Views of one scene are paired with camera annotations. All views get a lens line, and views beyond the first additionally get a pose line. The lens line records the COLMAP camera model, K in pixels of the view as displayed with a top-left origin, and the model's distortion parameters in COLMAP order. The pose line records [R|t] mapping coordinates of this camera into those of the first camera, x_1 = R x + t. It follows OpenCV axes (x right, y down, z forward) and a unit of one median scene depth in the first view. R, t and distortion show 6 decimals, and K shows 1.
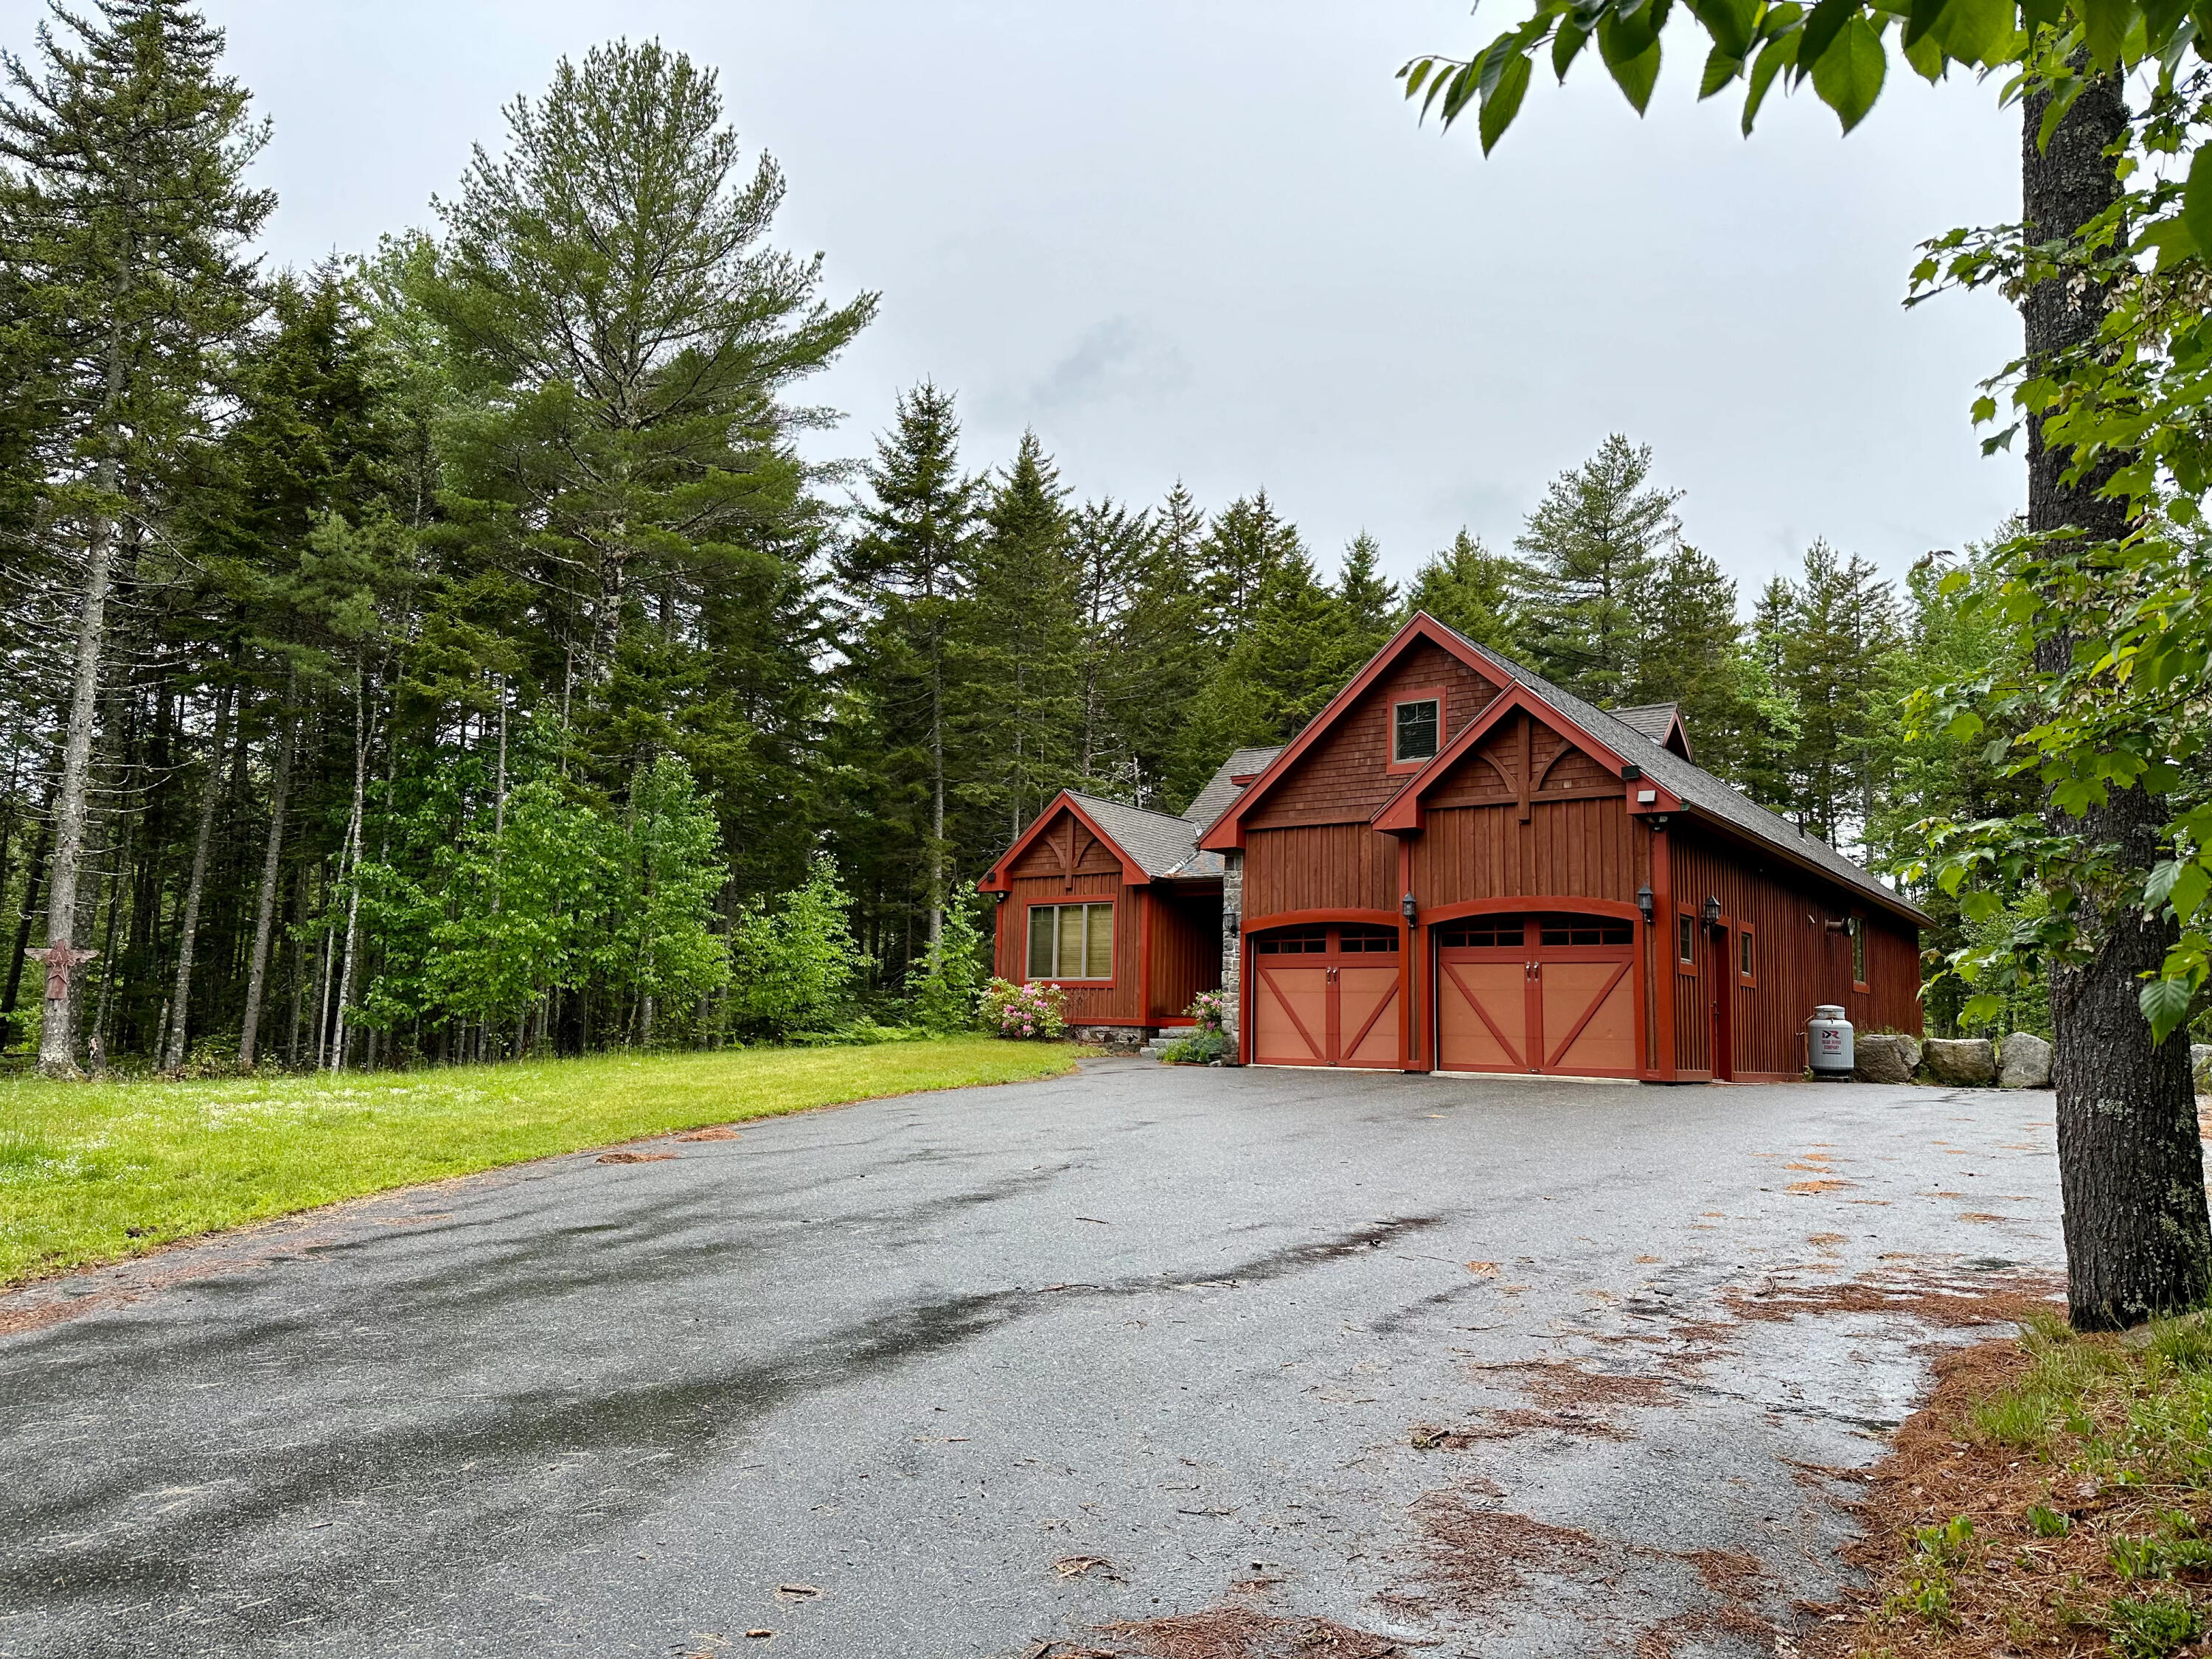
lens RADIAL K [[1561.6, 0, 1107.6], [0, 1561.6, 789.8], [0, 0, 1]] dist [0.005738, 0.001214]
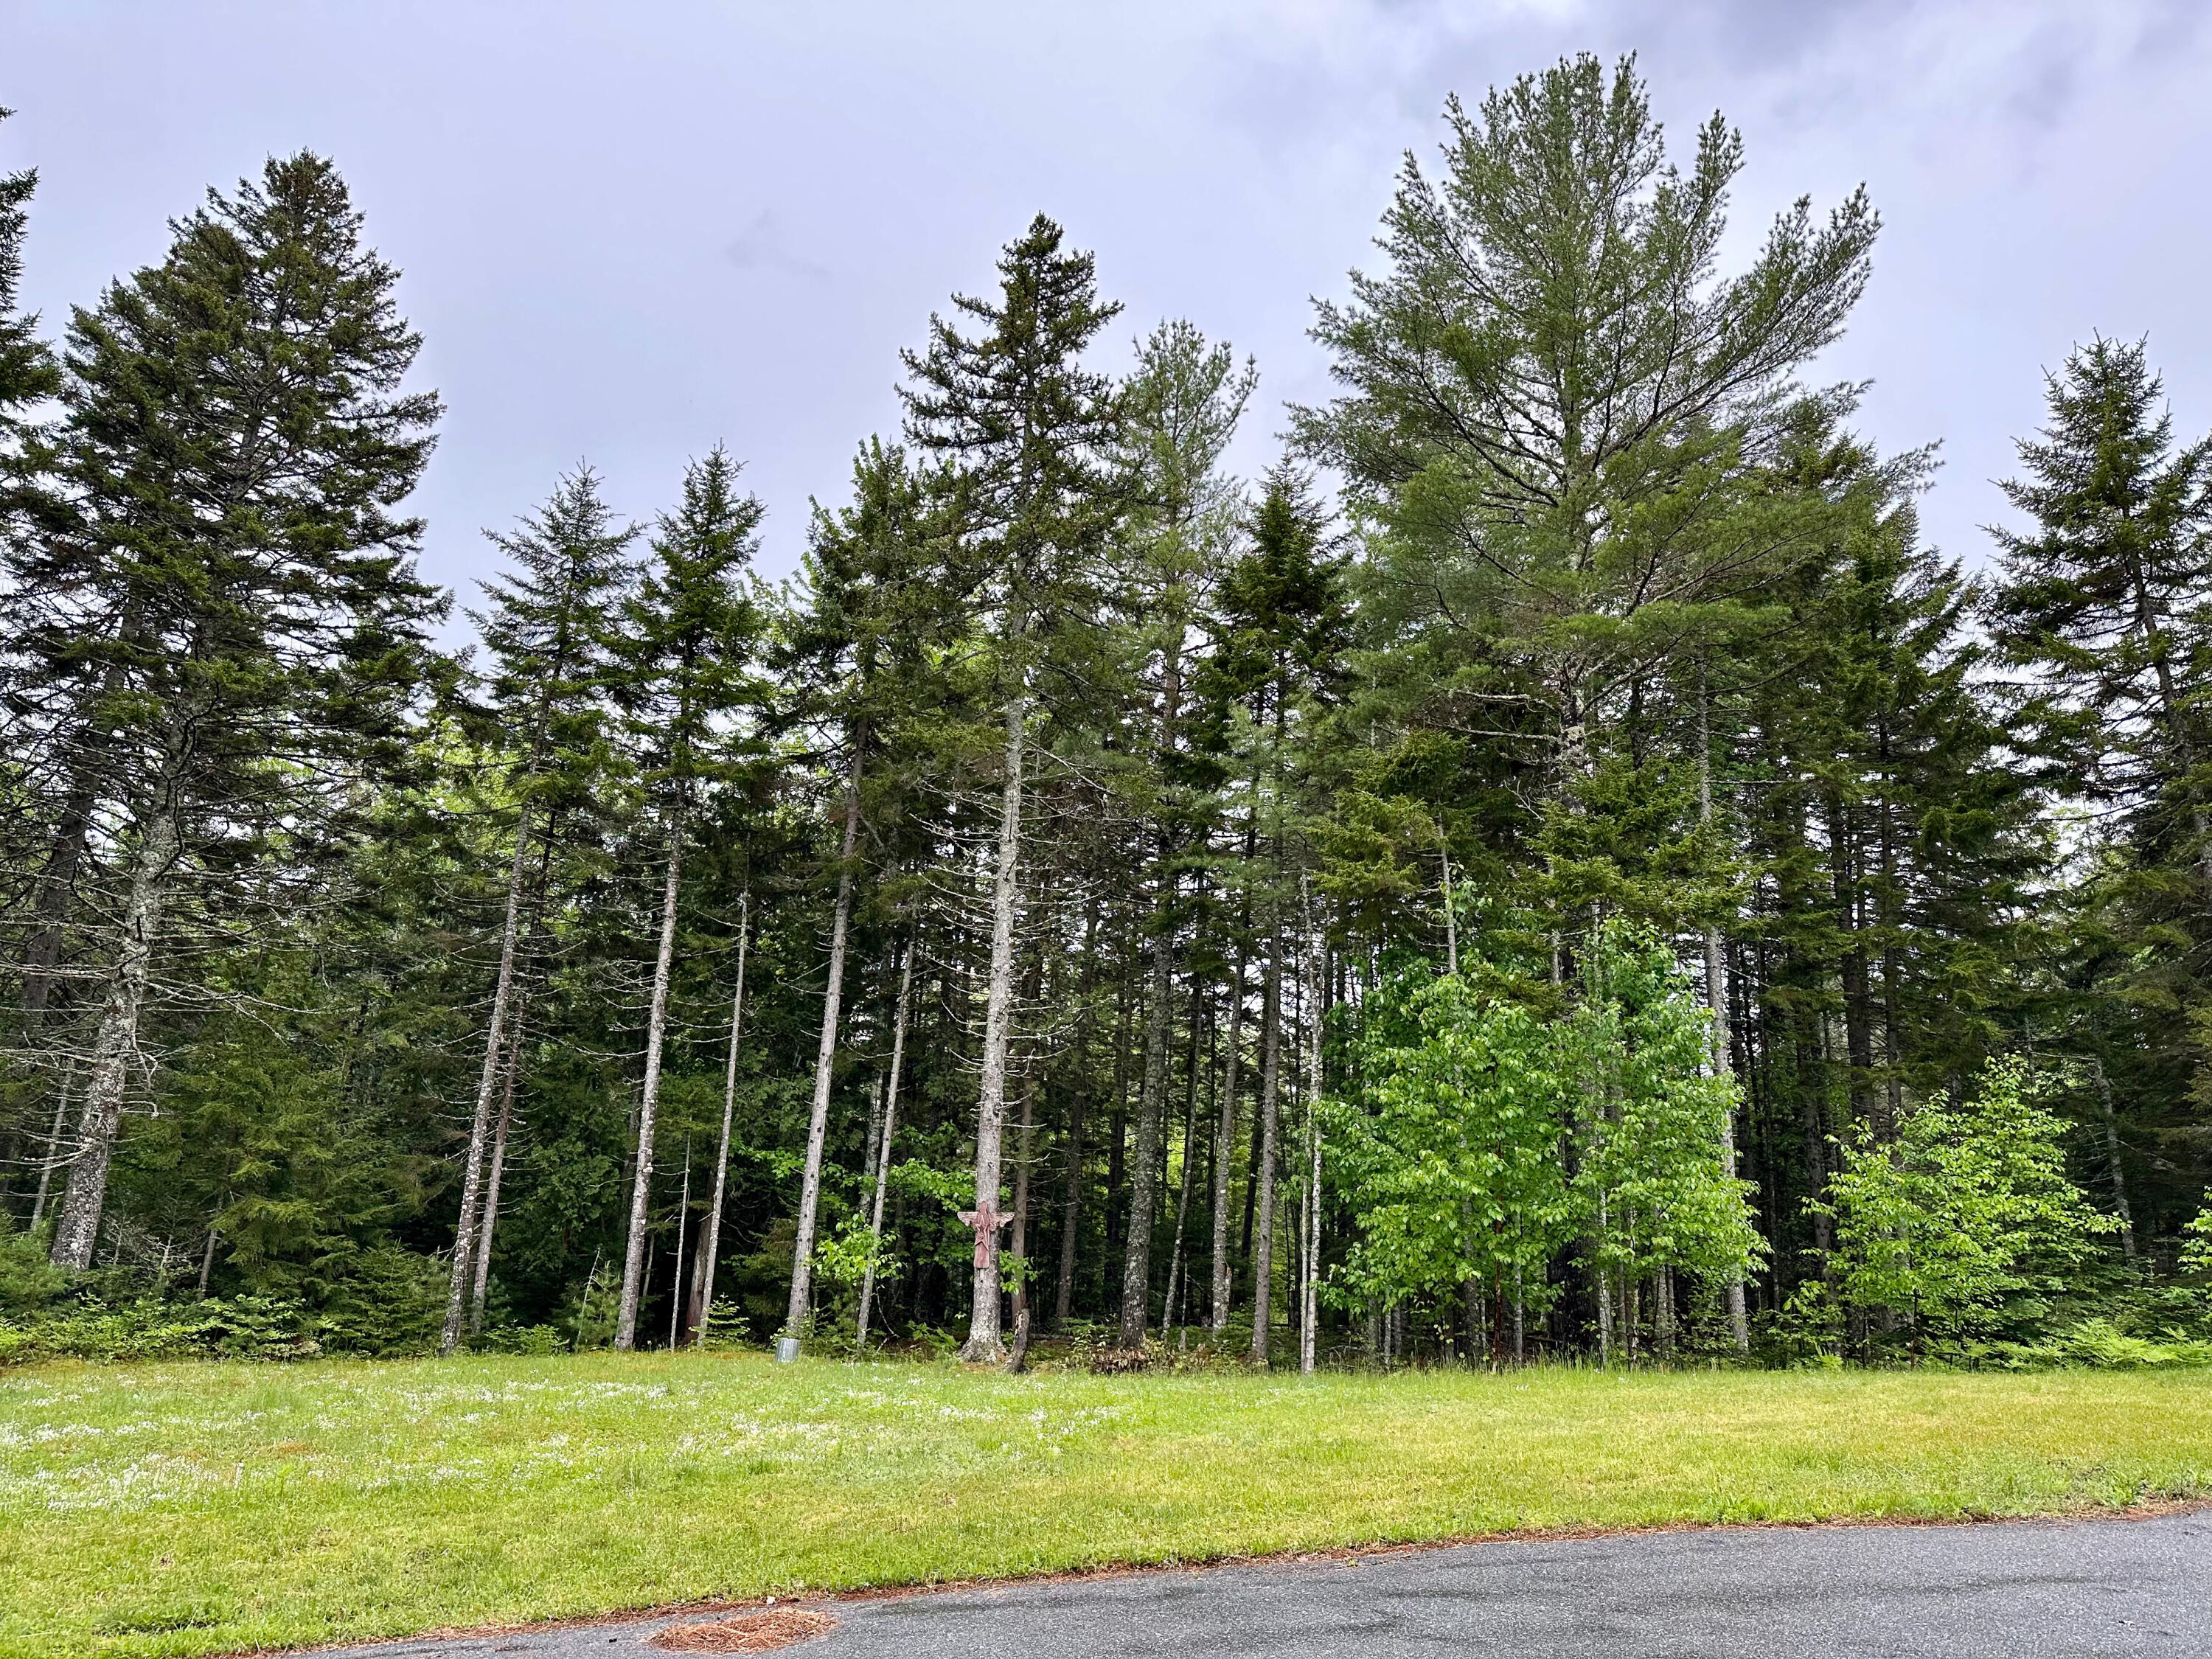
lens RADIAL K [[1561.6, 0, 1107.6], [0, 1561.6, 789.8], [0, 0, 1]] dist [0.005738, 0.001214]
pose [[0.647485, -0.209951, -0.732587, 0.067105], [0.086471, 0.975334, -0.203094, 0.031165], [0.757156, 0.068153, 0.649669, 0.258616]]
